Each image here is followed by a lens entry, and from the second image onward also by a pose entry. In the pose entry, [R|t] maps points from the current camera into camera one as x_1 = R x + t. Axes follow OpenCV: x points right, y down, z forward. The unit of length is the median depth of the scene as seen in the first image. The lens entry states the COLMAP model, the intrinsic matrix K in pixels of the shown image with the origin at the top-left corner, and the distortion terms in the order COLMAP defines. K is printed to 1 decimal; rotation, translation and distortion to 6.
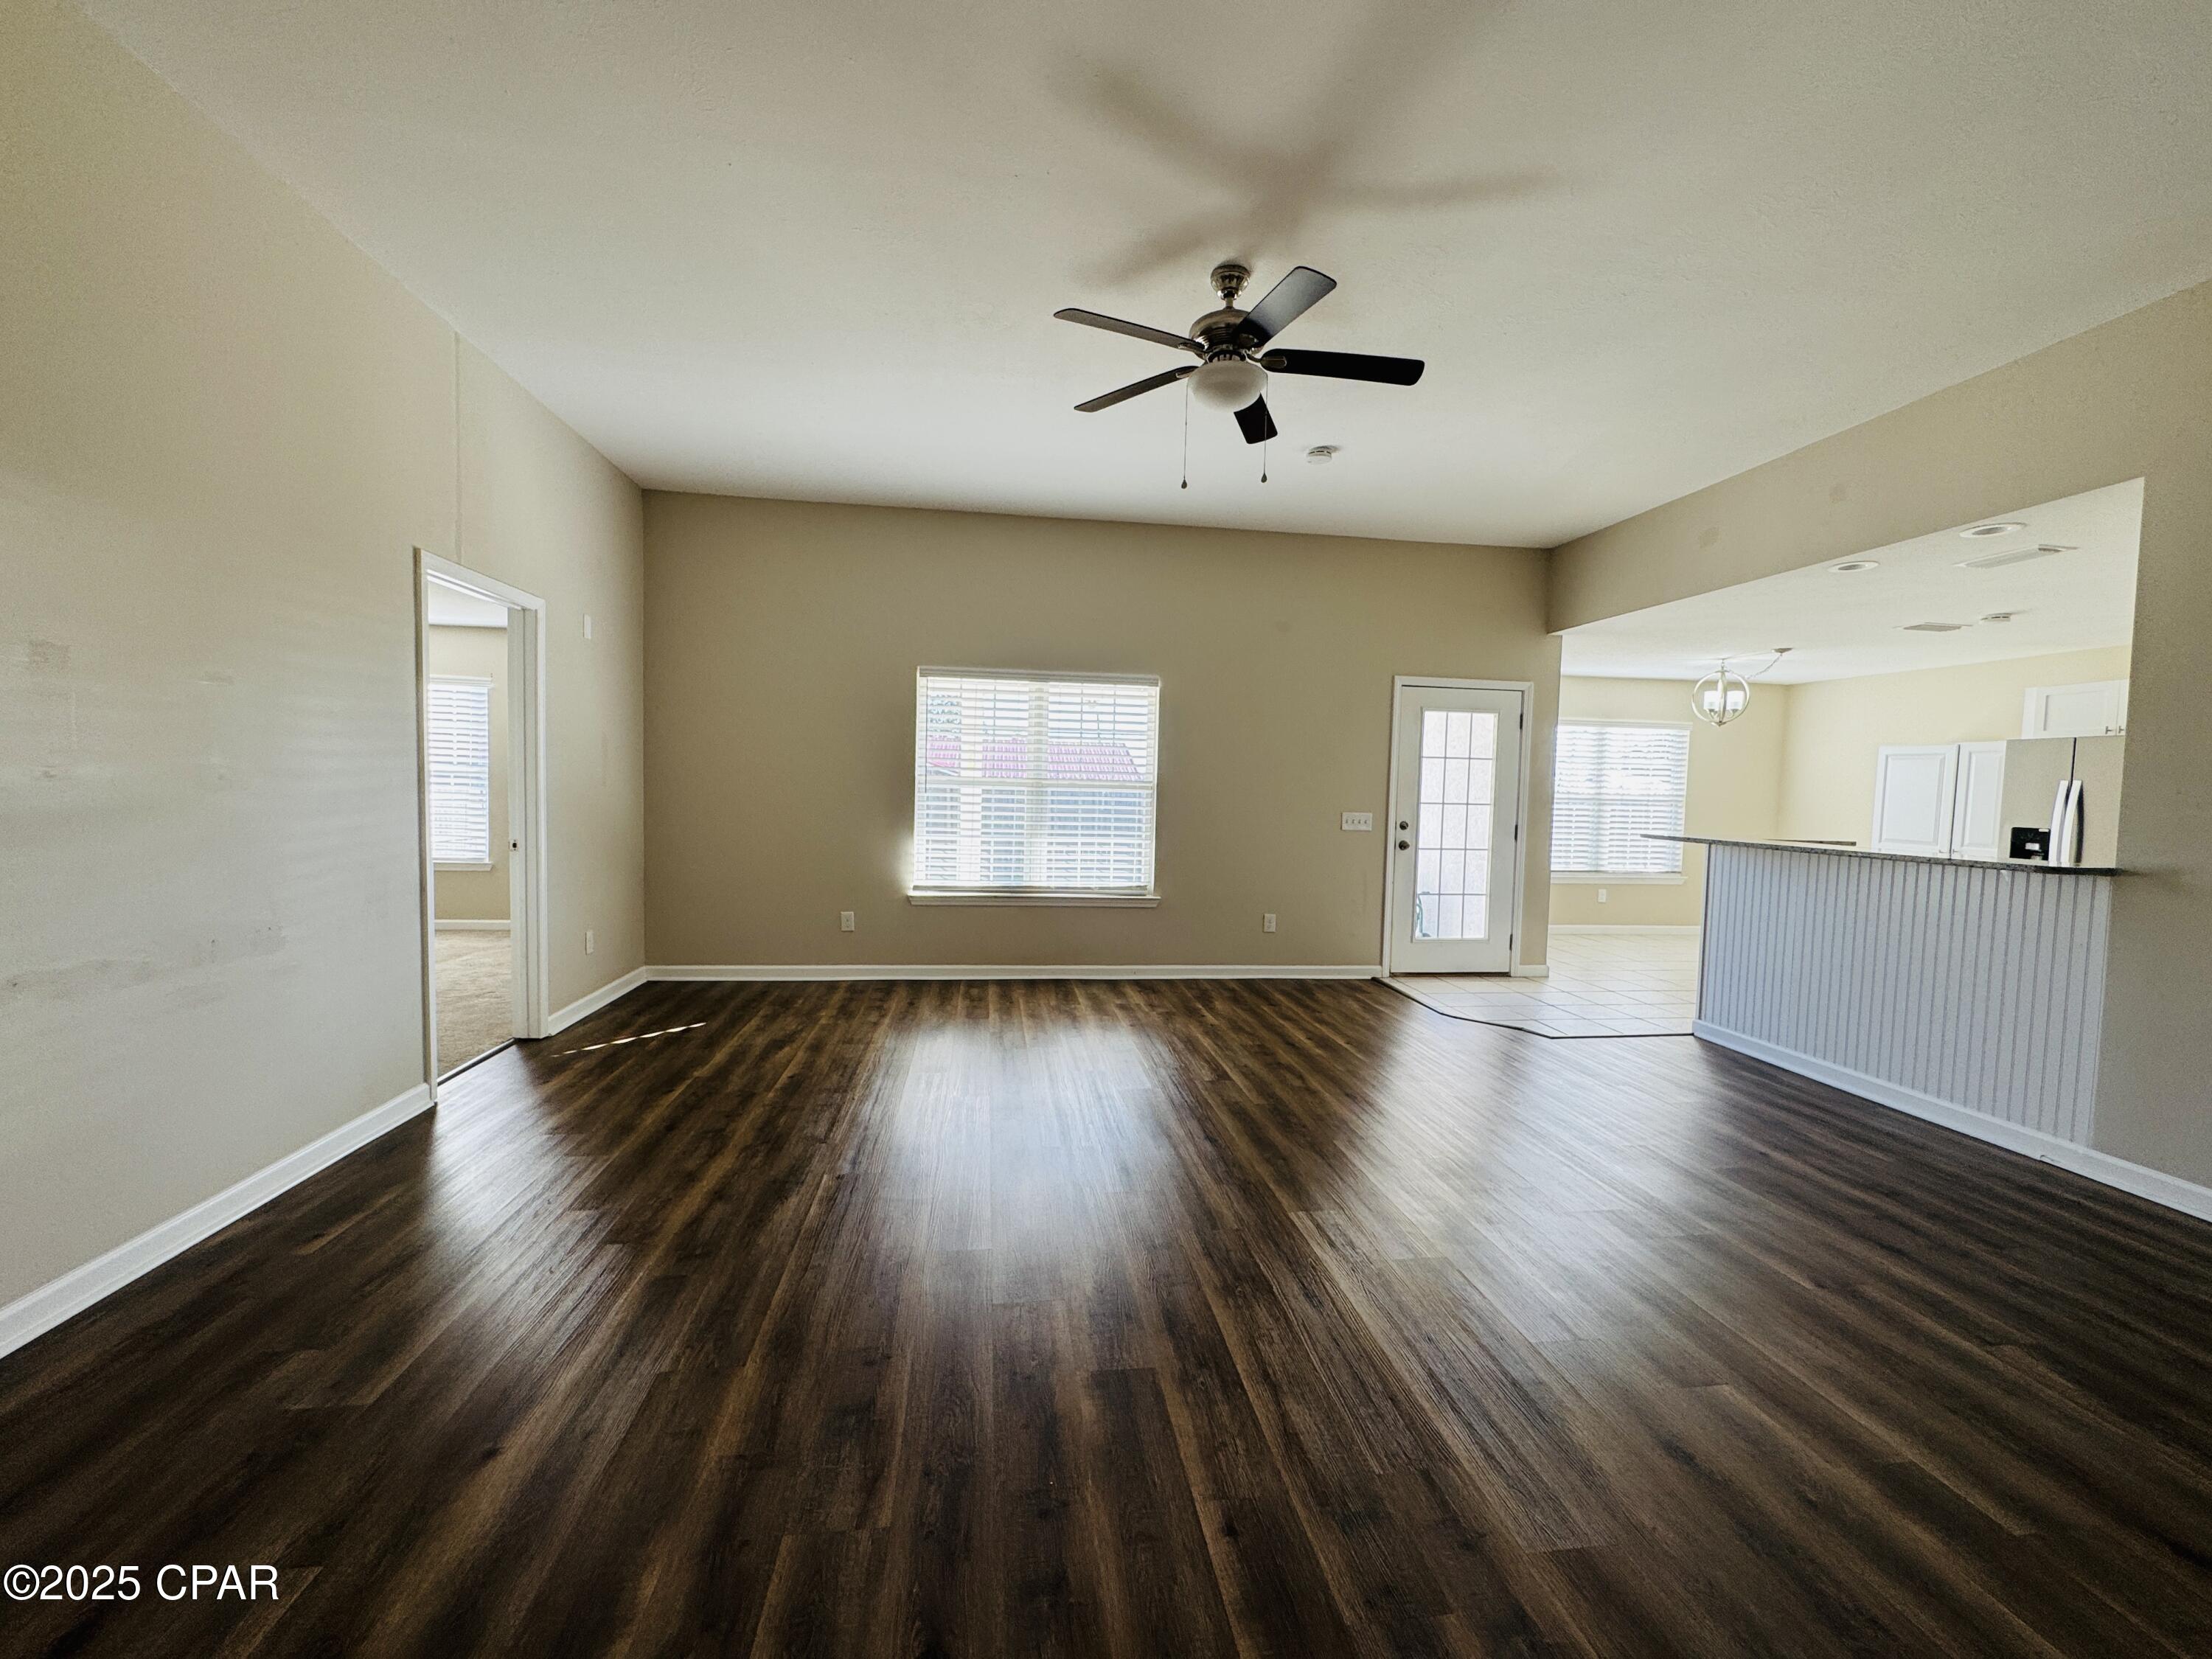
lens RADIAL K [[885.9, 0, 1099.1], [0, 885.9, 844.9], [0, 0, 1]] dist [-0.001193, 0.000262]
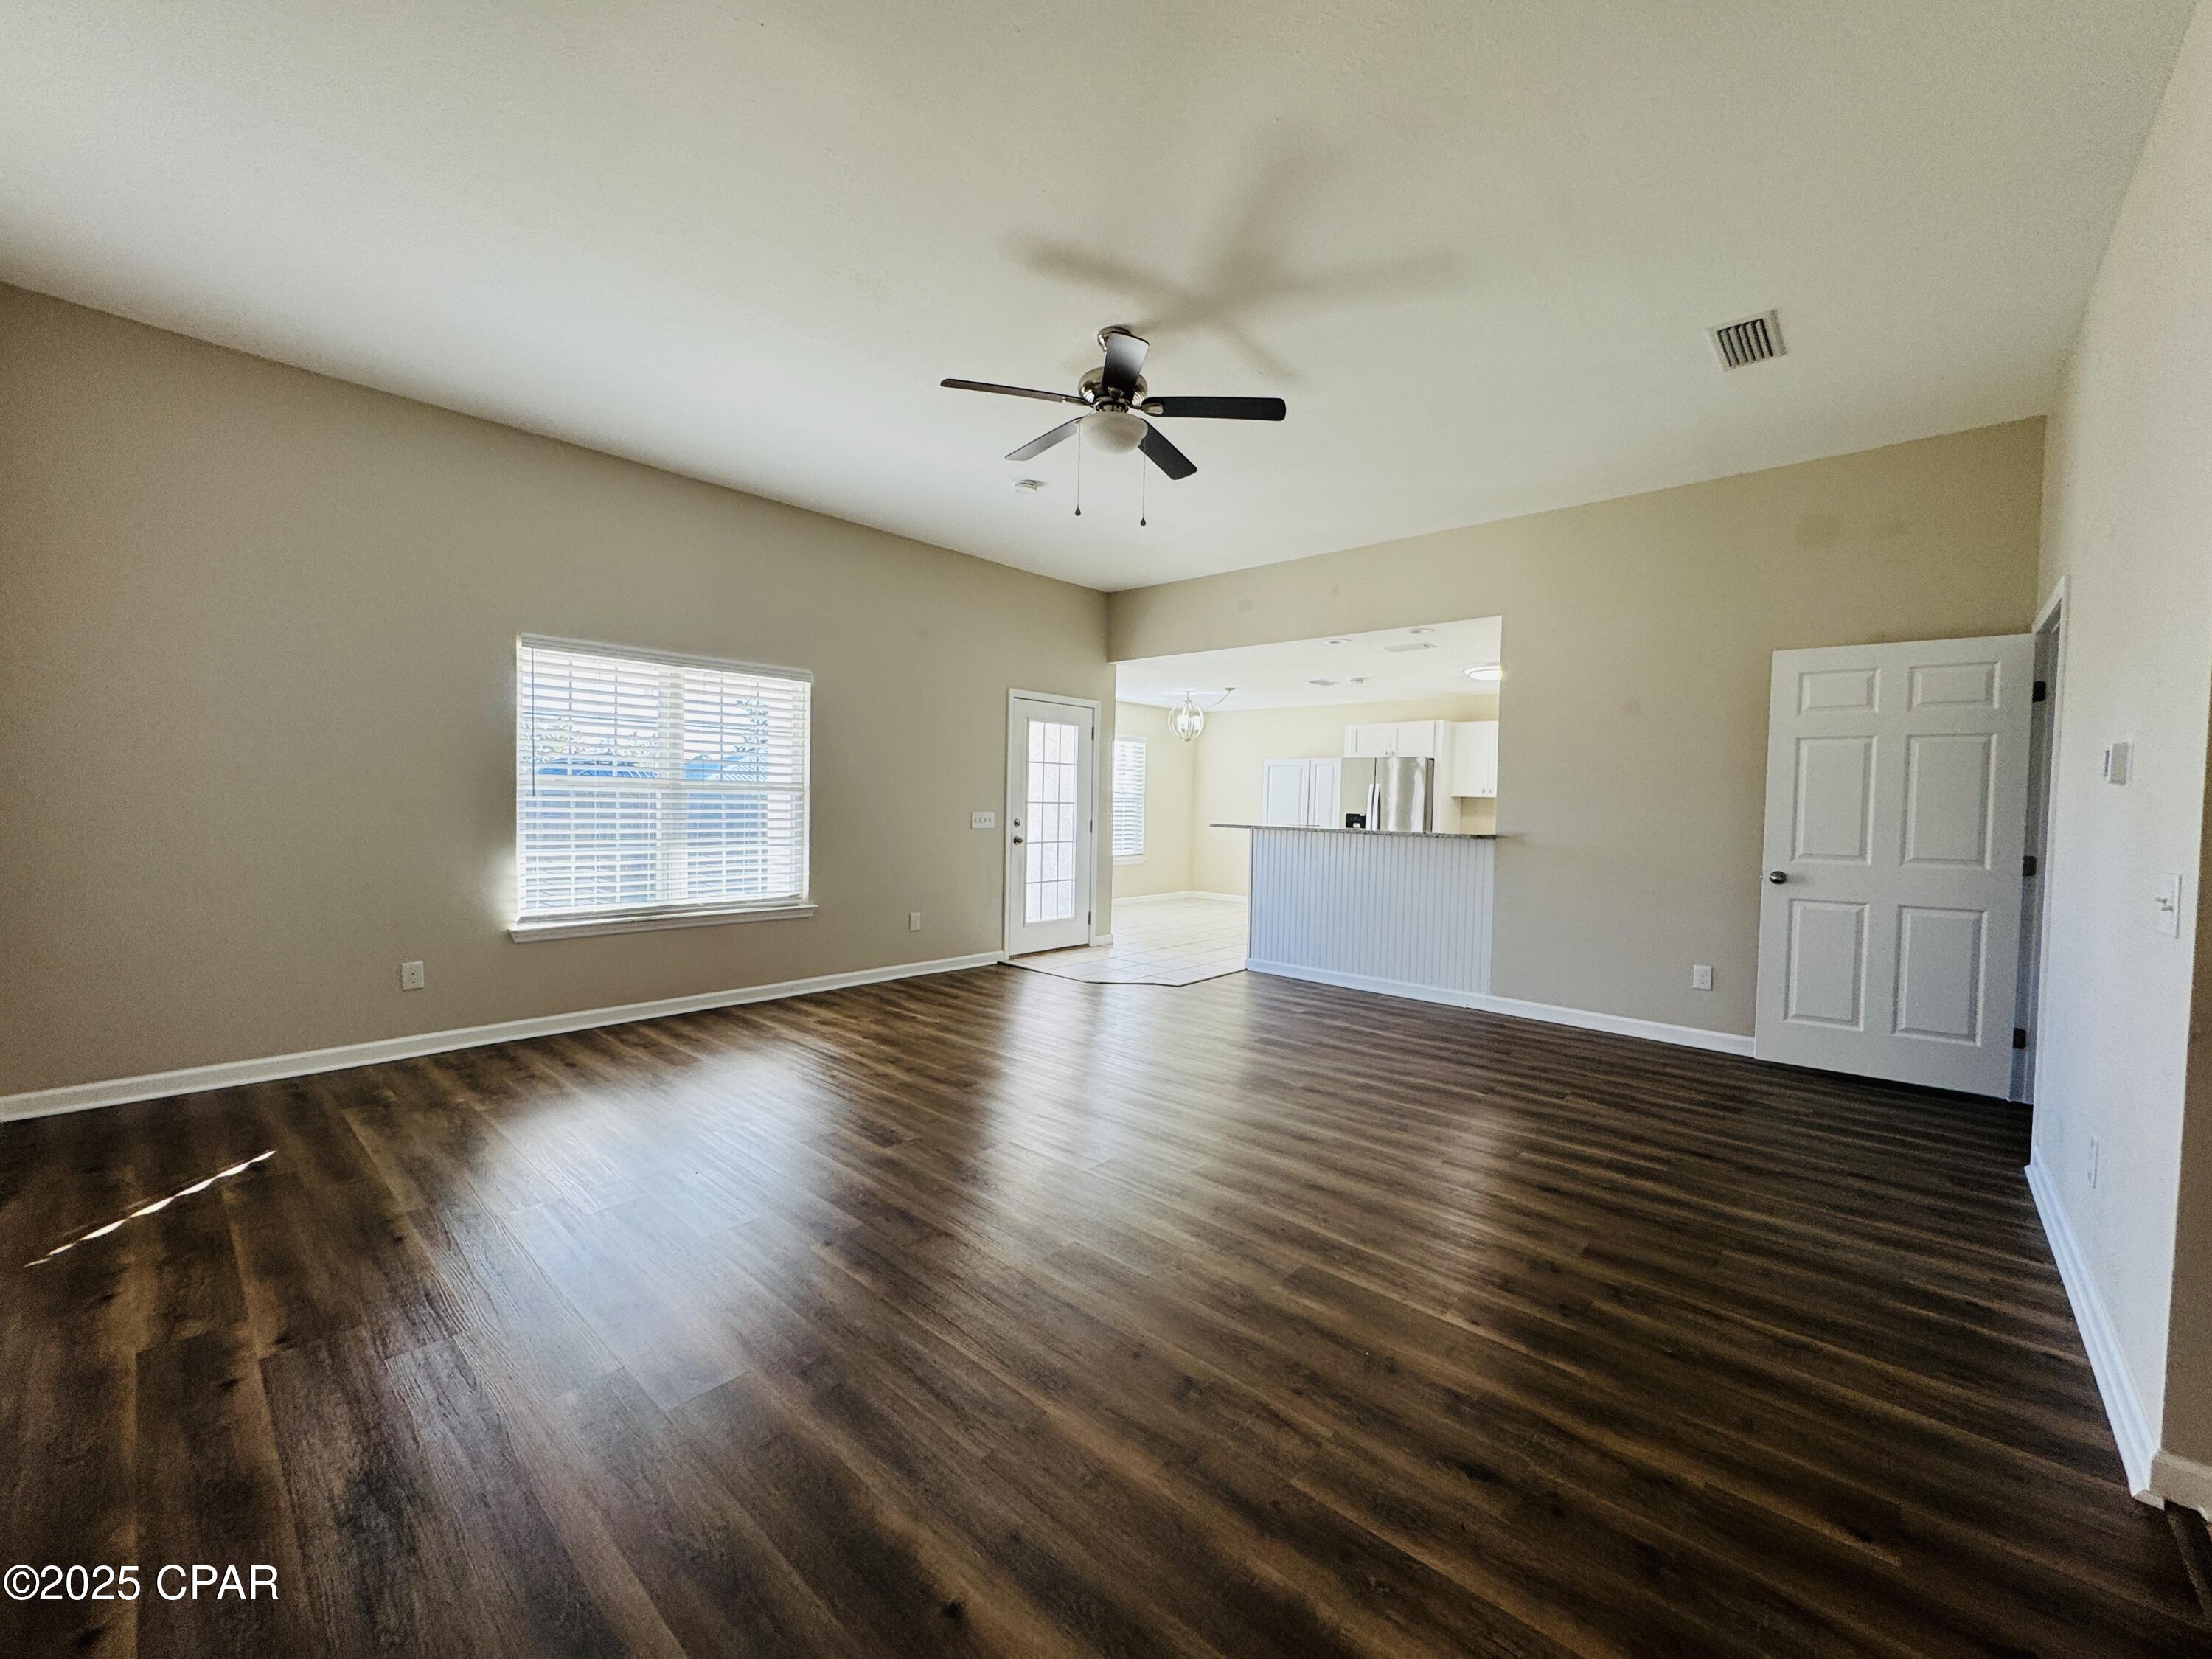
lens RADIAL K [[885.9, 0, 1107.6], [0, 885.9, 847.4], [0, 0, 1]] dist [-0.001193, 0.000262]
pose [[0.760563, -0.044471, 0.647739, -0.307514], [0.042441, 0.998923, 0.018748, -0.007298], [-0.647876, 0.013232, 0.761631, 0.078534]]
